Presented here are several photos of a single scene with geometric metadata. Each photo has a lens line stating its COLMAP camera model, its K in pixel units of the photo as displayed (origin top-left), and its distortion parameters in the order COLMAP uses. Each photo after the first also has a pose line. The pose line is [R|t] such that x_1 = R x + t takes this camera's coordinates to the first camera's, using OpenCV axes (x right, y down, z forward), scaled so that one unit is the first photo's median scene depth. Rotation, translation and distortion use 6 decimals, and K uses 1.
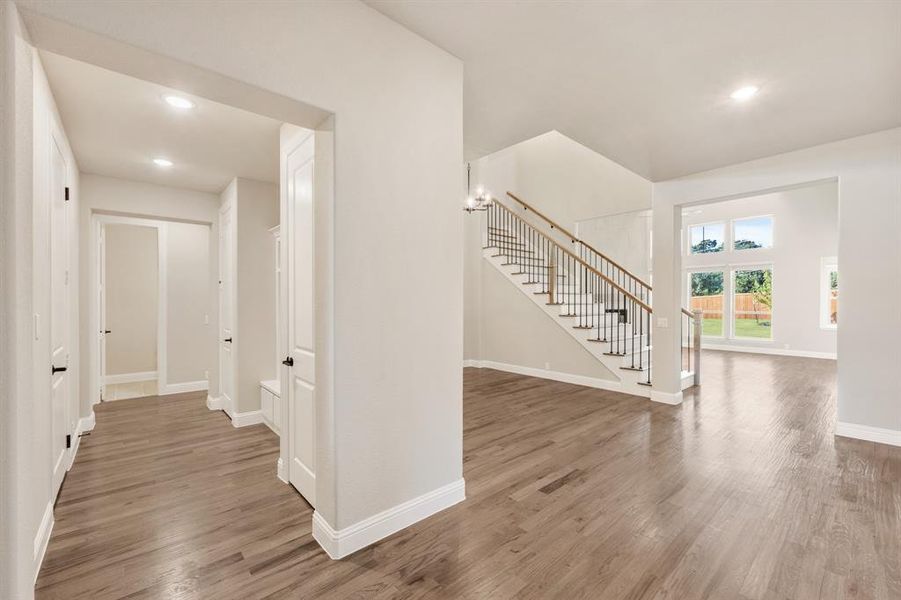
lens RADIAL K [[378.9, 0, 445.1], [0, 378.9, 301.0], [0, 0, 1]] dist [0.000568, -0.000007]
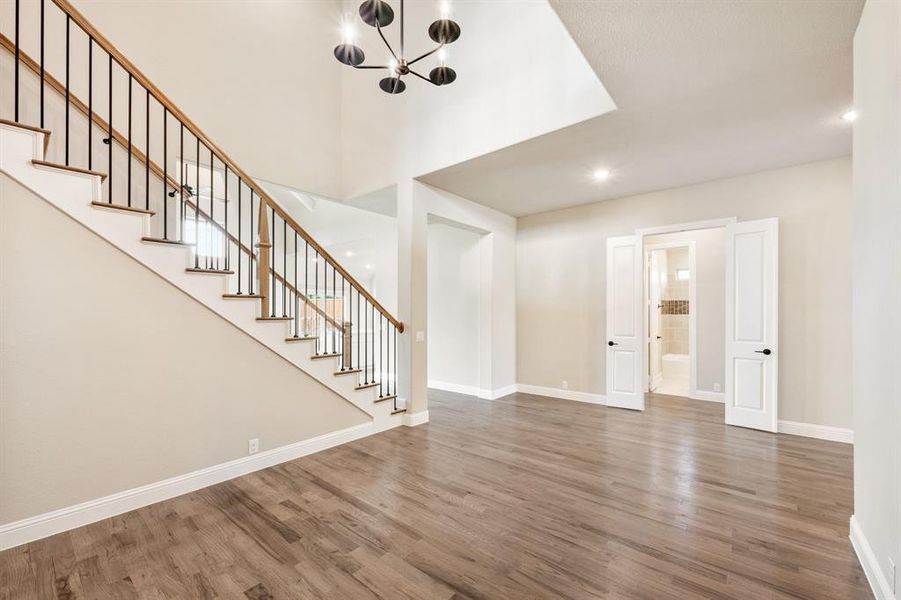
lens RADIAL K [[372.7, 0, 452.4], [0, 372.7, 312.7], [0, 0, 1]] dist [-0.000270, 0.000049]
pose [[-0.178248, 0.001118, 0.983985, -0.310562], [-0.001152, 0.999998, -0.001345, 0.000073], [-0.983985, -0.001373, -0.178247, 1.030464]]
